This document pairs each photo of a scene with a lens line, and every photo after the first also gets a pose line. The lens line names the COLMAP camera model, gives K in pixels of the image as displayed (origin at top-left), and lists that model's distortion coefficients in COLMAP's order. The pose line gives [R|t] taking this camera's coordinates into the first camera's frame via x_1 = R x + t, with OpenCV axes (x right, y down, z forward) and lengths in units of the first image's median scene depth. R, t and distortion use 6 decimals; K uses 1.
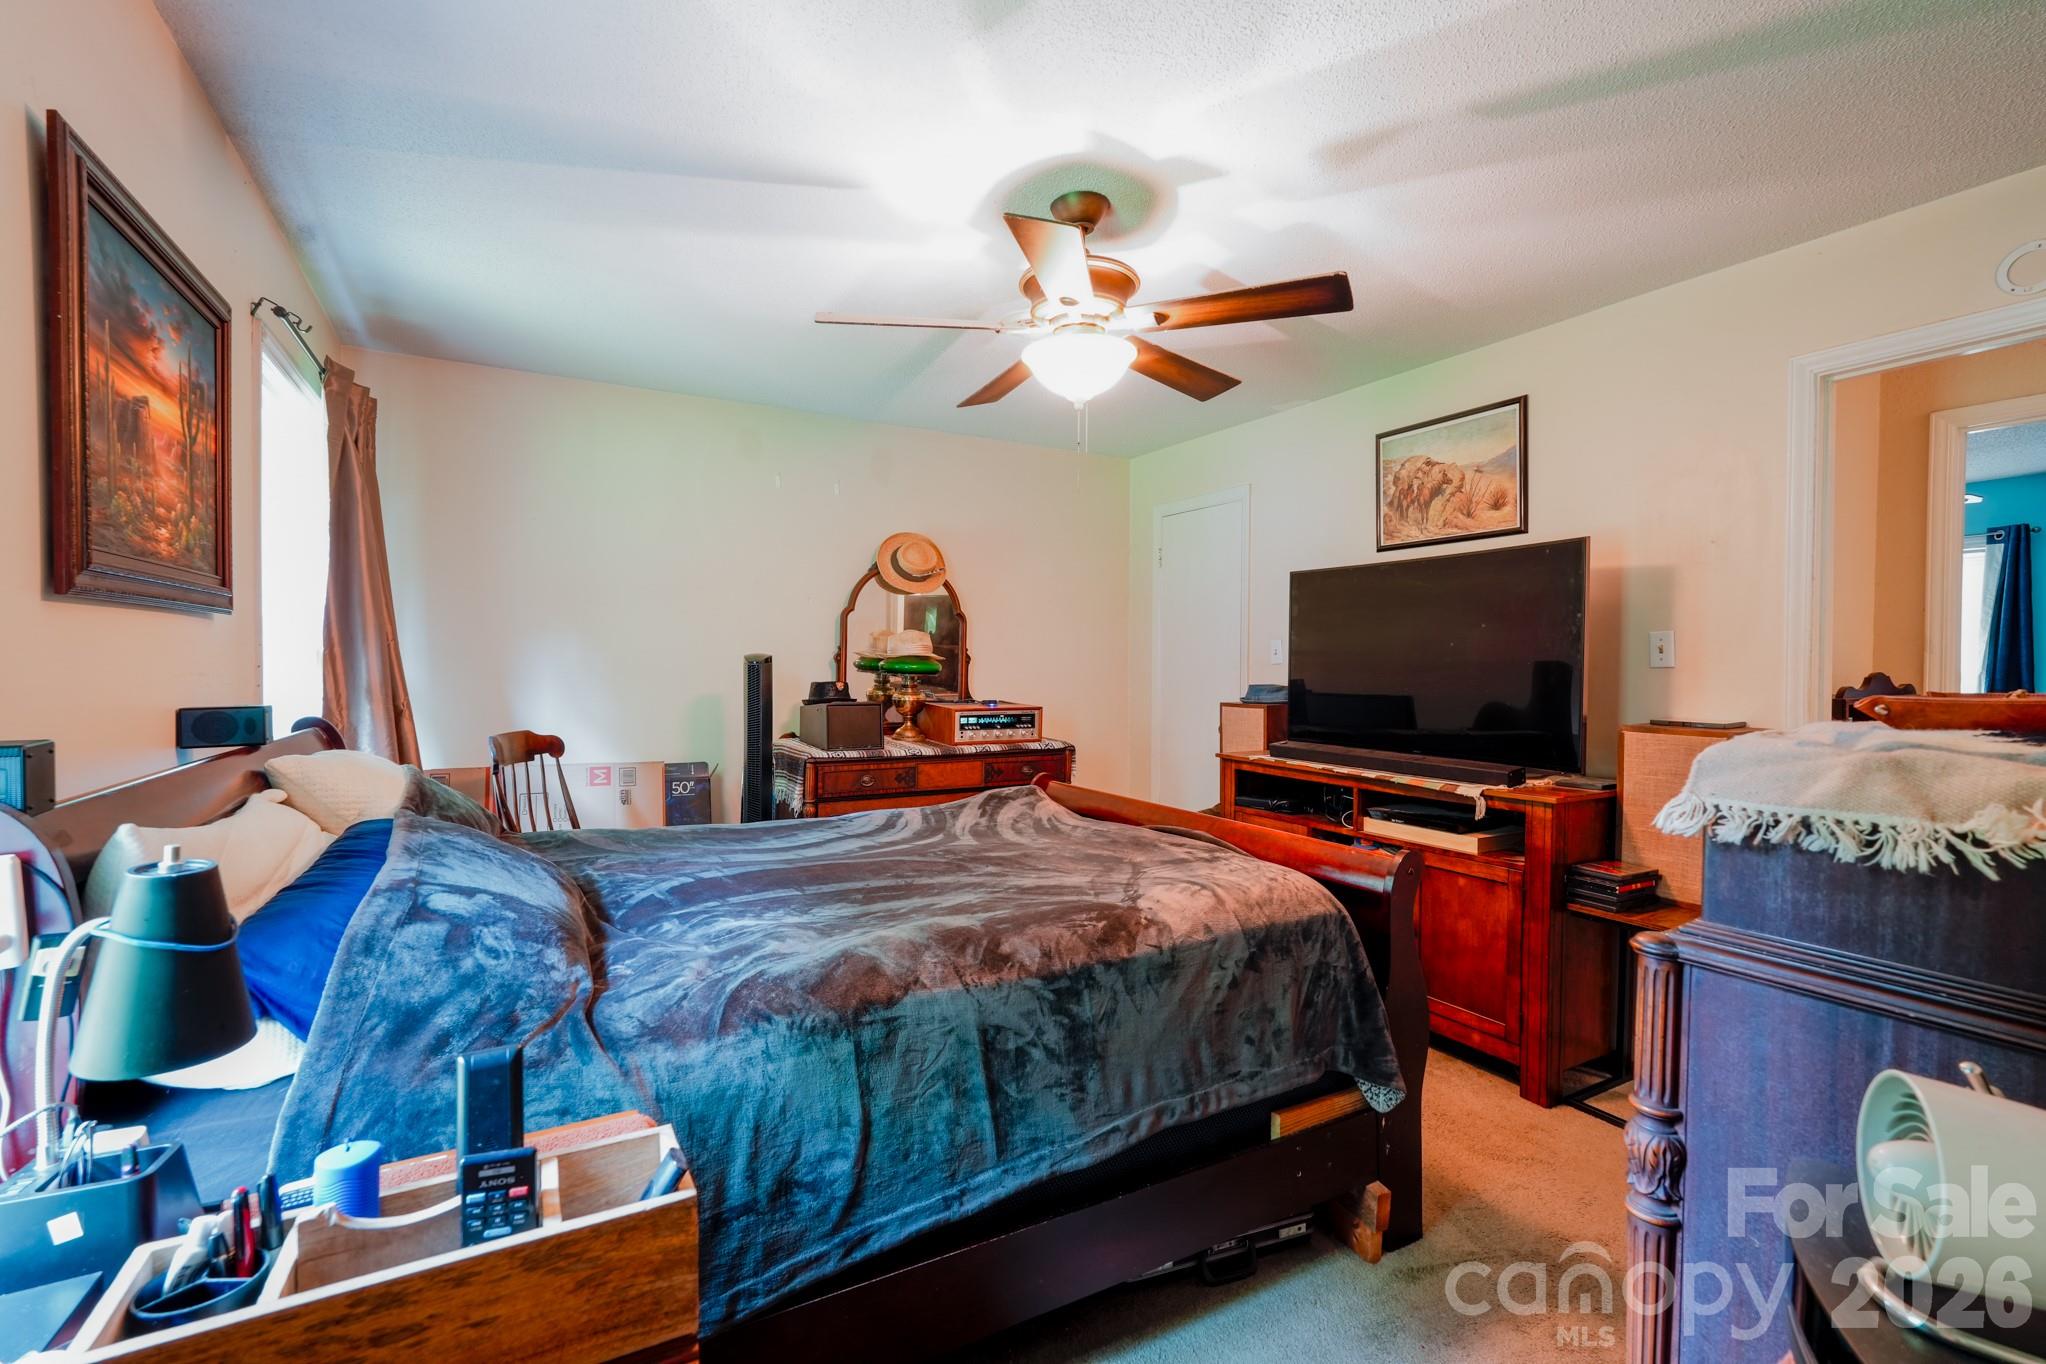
lens RADIAL K [[882.8, 0, 1016.5], [0, 882.8, 675.3], [0, 0, 1]] dist [-0.015043, 0.008107]
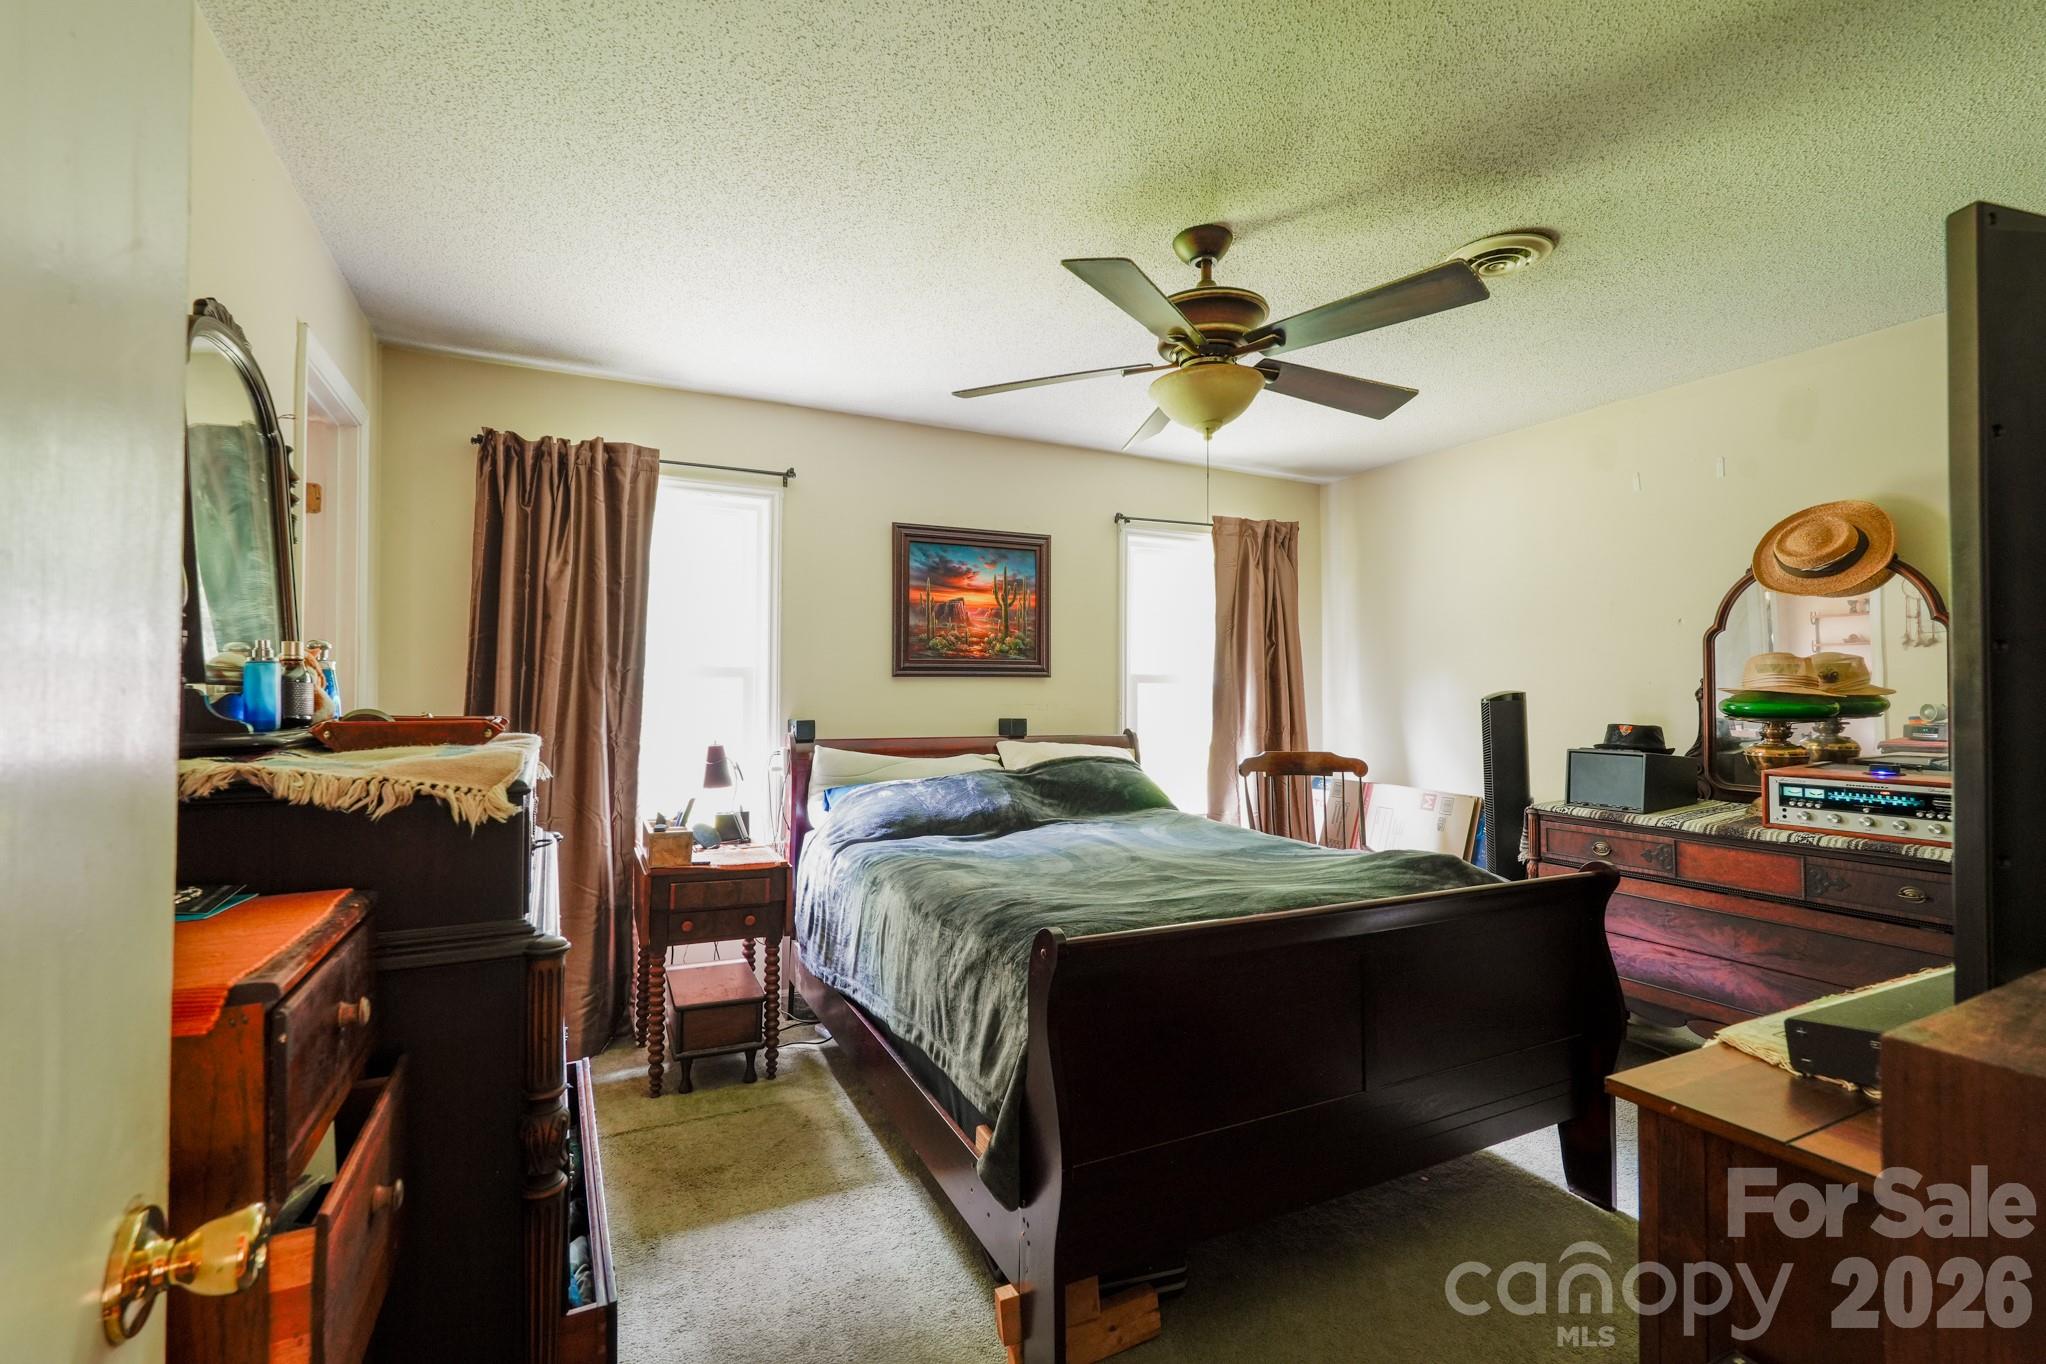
lens RADIAL K [[882.8, 0, 1016.5], [0, 882.8, 675.3], [0, 0, 1]] dist [-0.015043, 0.008107]
pose [[-0.051041, -0.029857, -0.998250, 0.603836], [-0.020863, 0.999367, -0.028824, -0.002642], [0.998479, 0.019356, -0.051632, 0.472693]]
